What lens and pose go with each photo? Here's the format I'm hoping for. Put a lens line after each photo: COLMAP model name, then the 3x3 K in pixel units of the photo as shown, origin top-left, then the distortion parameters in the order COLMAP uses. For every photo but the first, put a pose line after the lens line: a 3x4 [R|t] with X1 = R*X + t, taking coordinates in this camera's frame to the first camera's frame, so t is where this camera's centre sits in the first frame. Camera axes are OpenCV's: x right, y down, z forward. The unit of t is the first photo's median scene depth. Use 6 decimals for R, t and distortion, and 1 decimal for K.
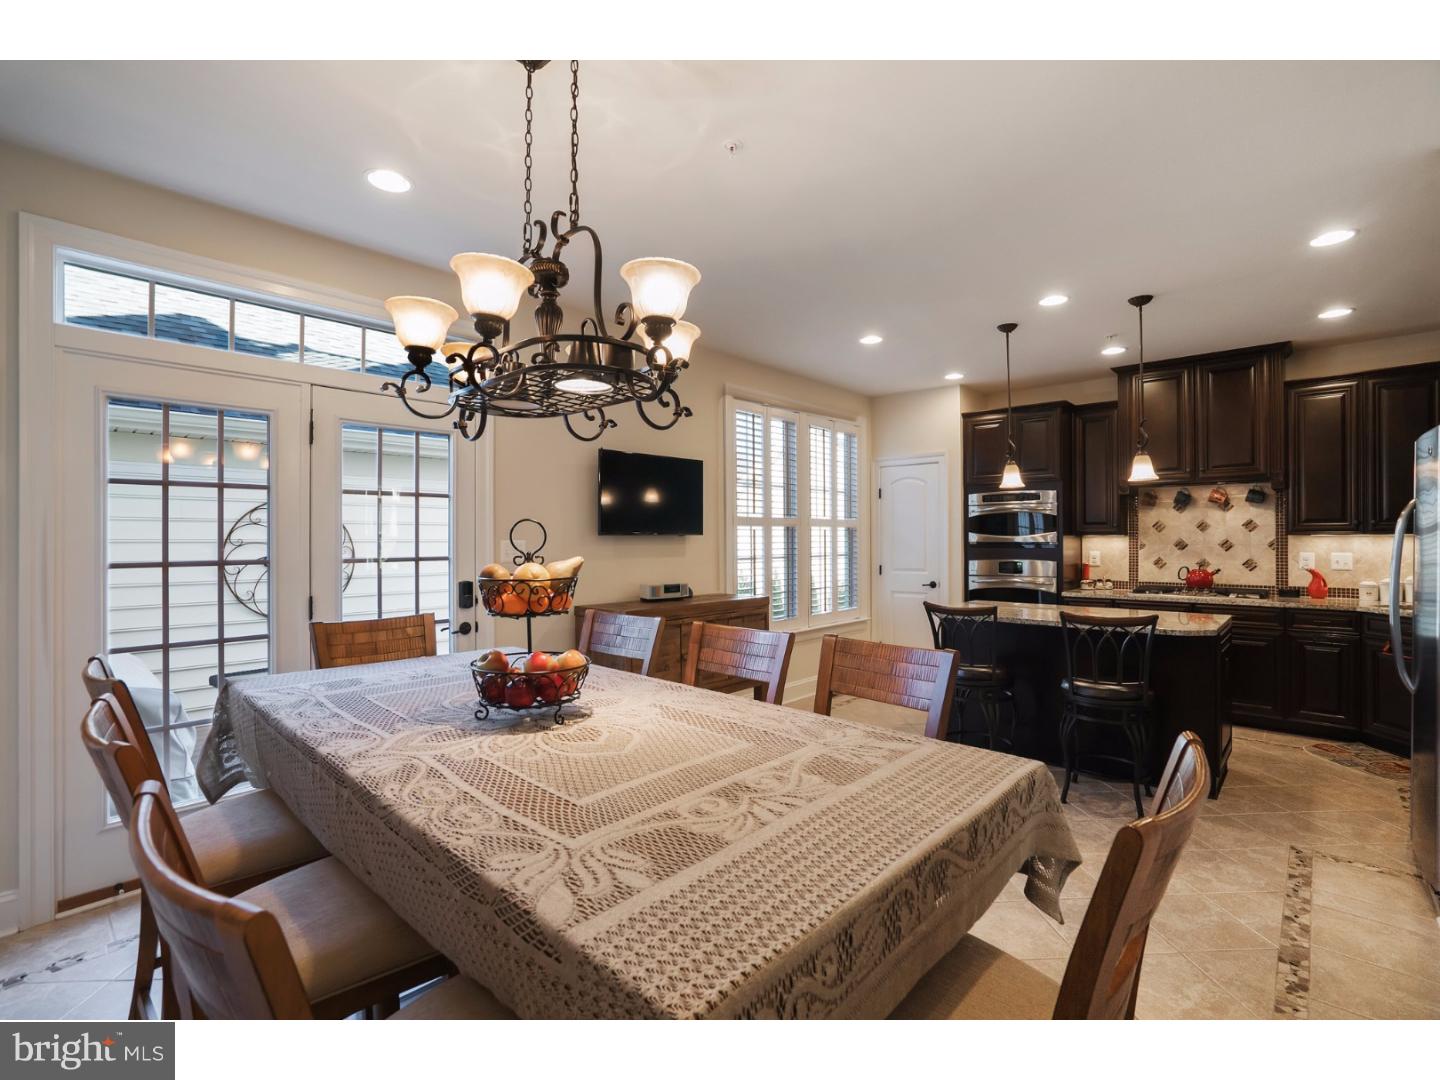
lens RADIAL K [[646.6, 0, 751.4], [0, 646.6, 538.9], [0, 0, 1]] dist [-0.012973, 0.002802]
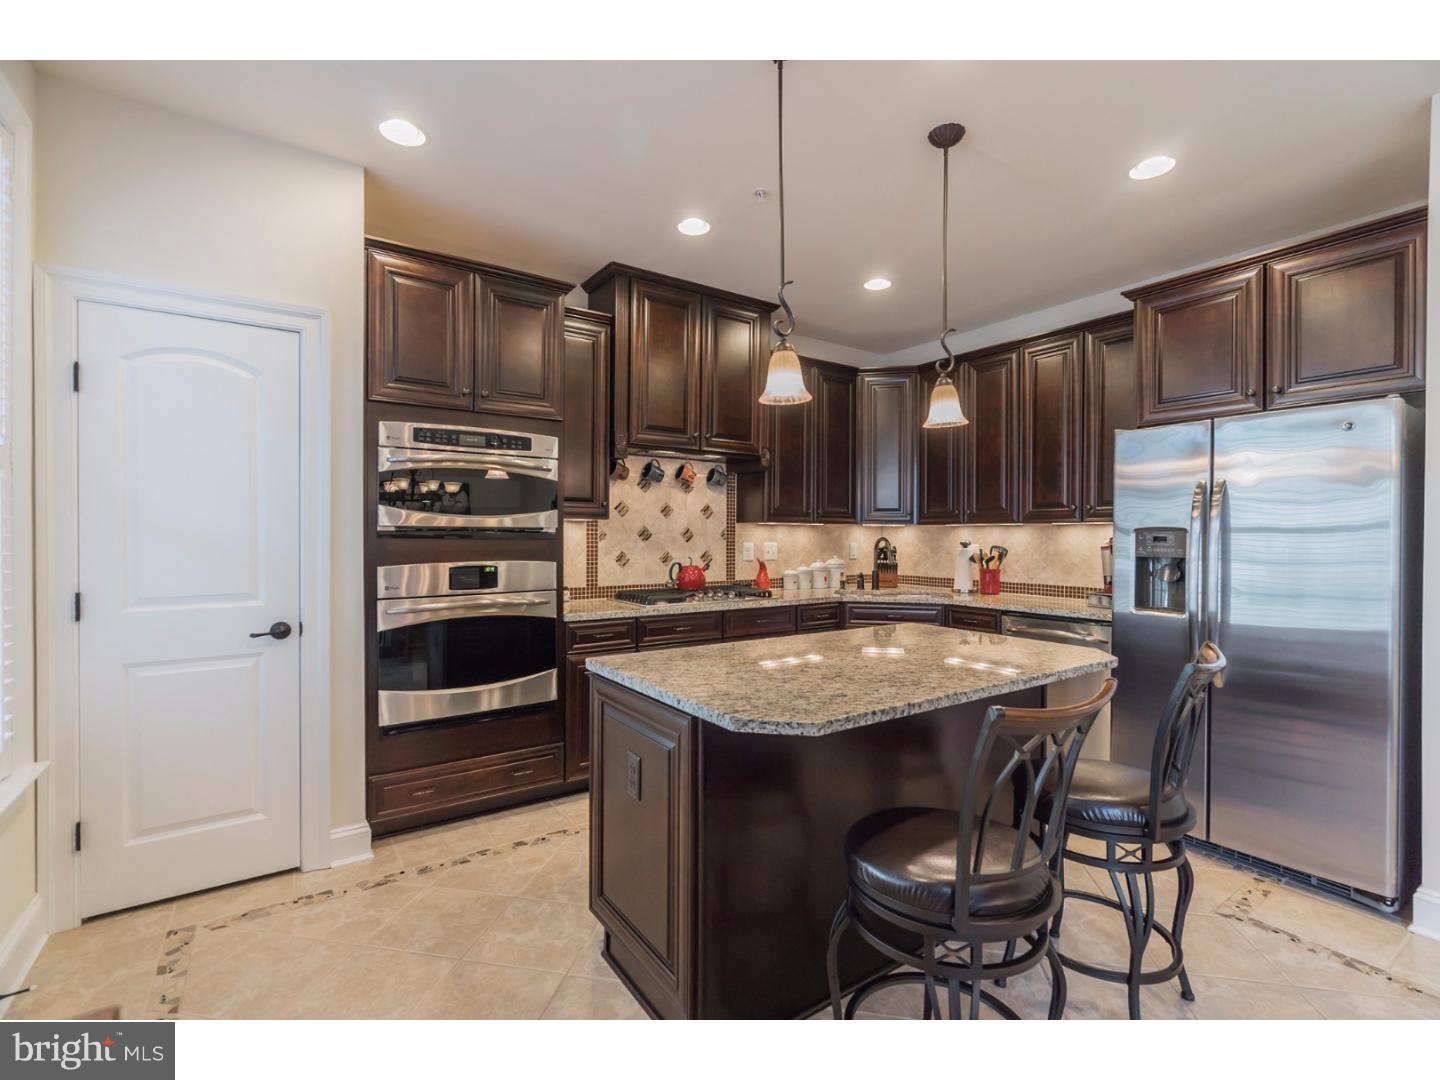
lens RADIAL K [[646.6, 0, 730.5], [0, 646.6, 535.3], [0, 0, 1]] dist [-0.012973, 0.002802]
pose [[0.261863, 0.003648, 0.965098, -0.037252], [-0.006570, 0.999976, -0.001998, 0.012246], [-0.965083, -0.005818, 0.261881, 0.746606]]
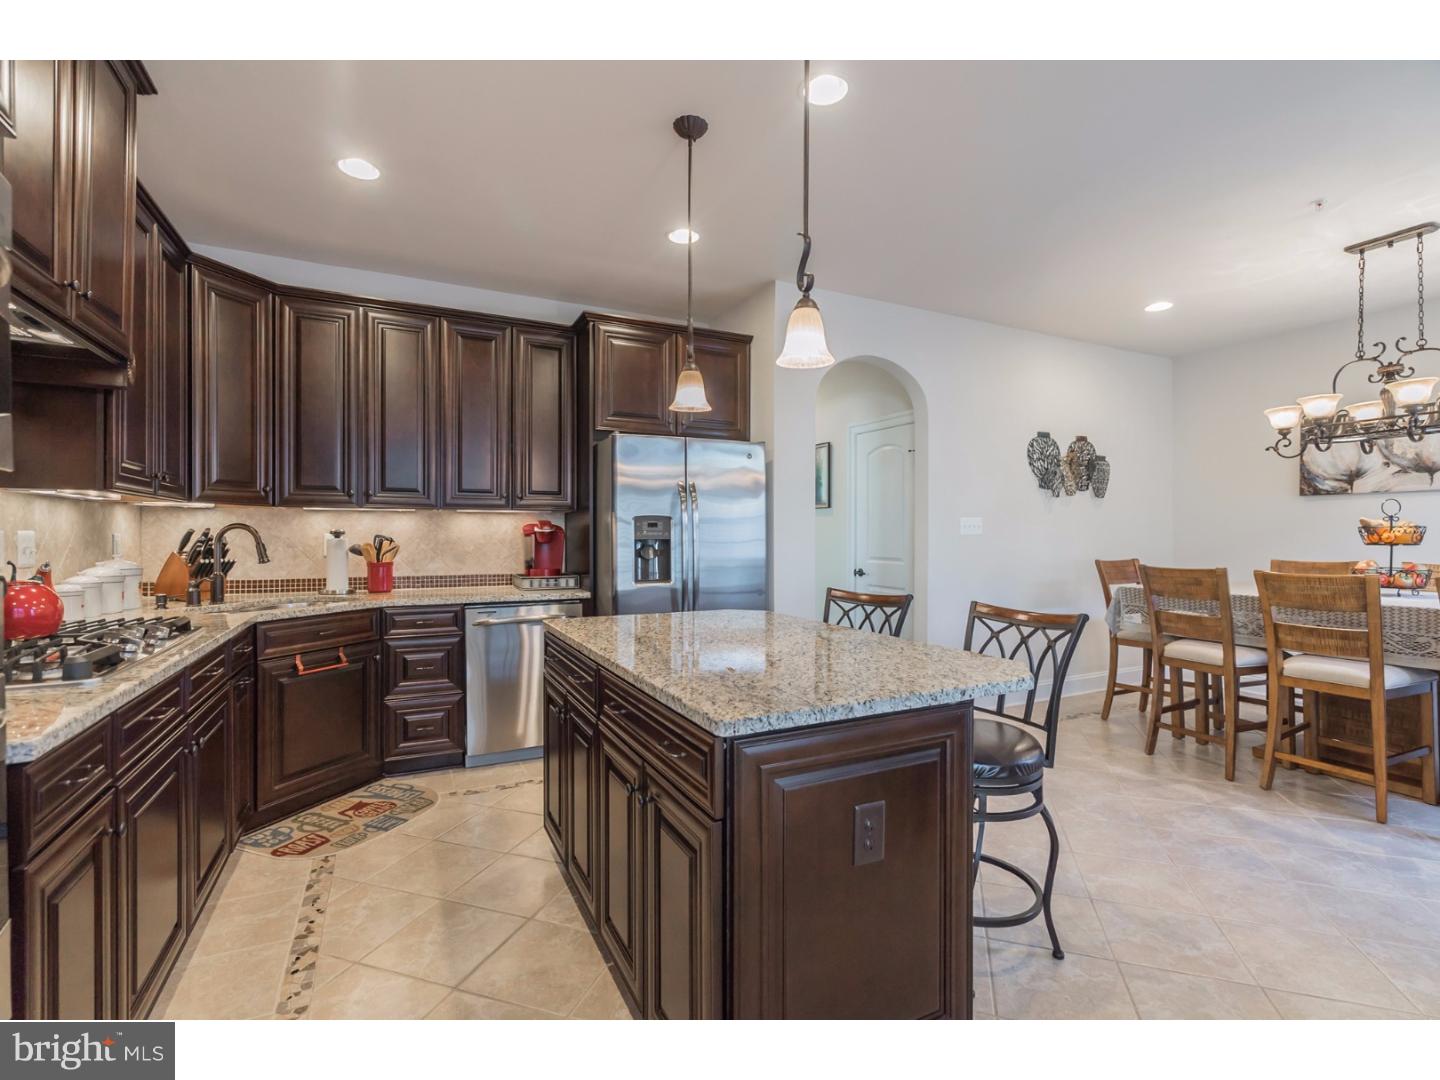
lens RADIAL K [[646.6, 0, 707.7], [0, 646.6, 539.3], [0, 0, 1]] dist [-0.012973, 0.002802]
pose [[-0.912032, -0.001751, 0.410116, 0.238259], [-0.000825, 0.999997, 0.002434, 0.025038], [-0.410119, 0.001881, -0.912030, 1.142375]]
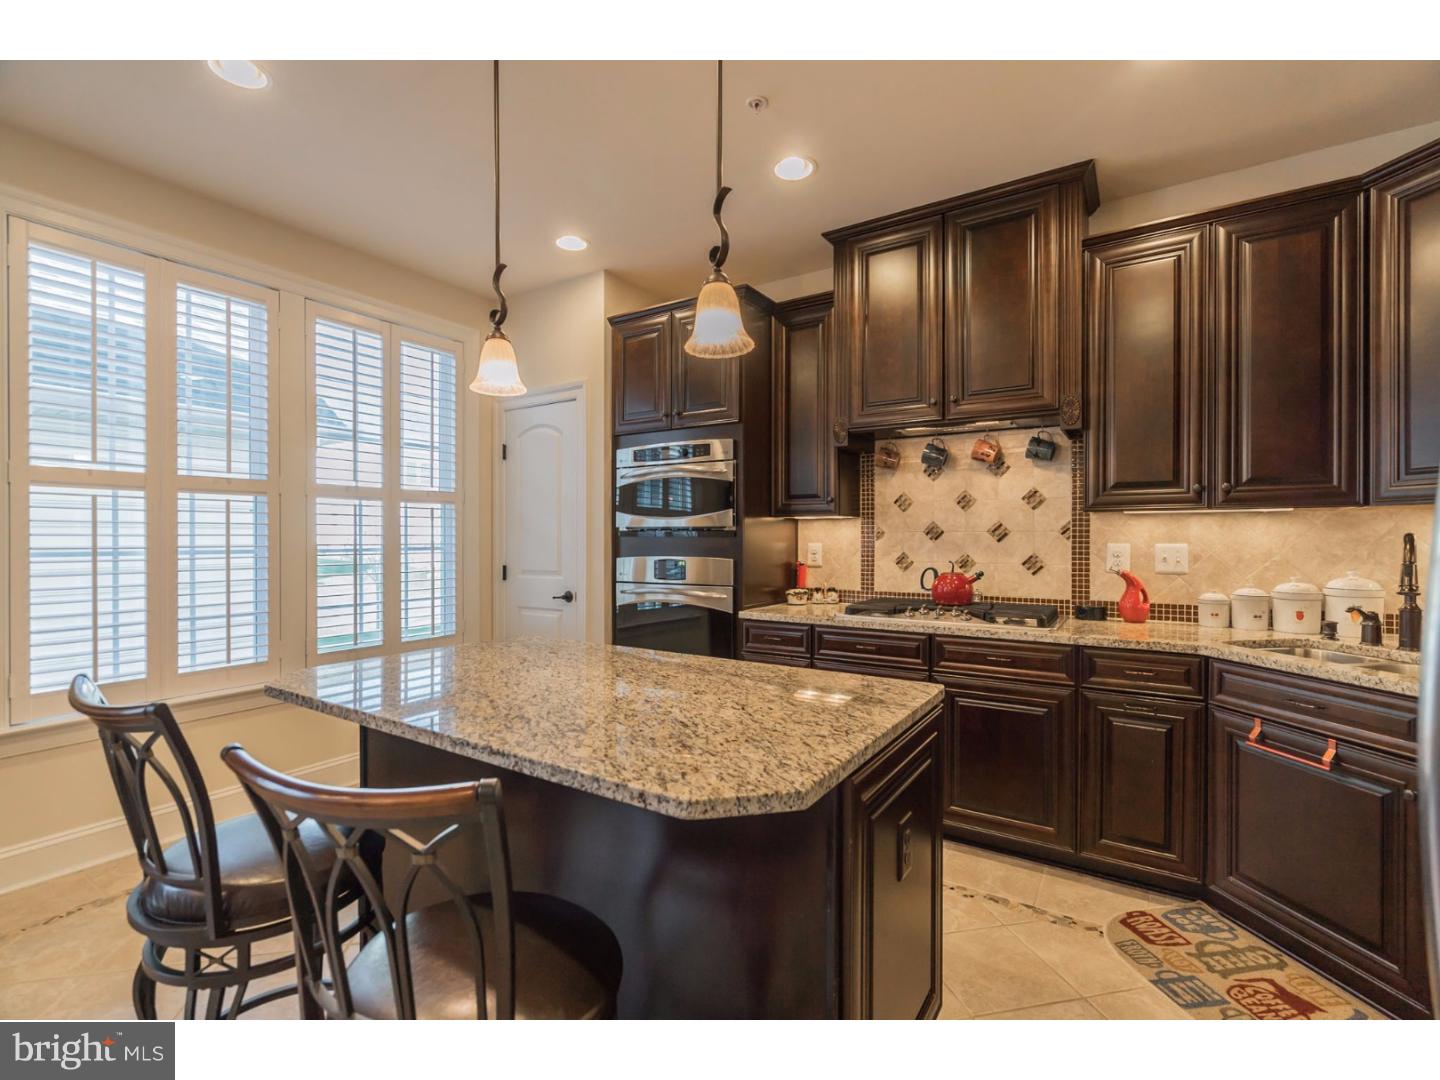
lens RADIAL K [[646.6, 0, 714.1], [0, 646.6, 539.3], [0, 0, 1]] dist [-0.012973, 0.002802]
pose [[0.990980, 0.002614, 0.133982, 0.400576], [-0.003108, 0.999989, 0.003473, 0.015836], [-0.133971, -0.003858, 0.990978, 0.443841]]
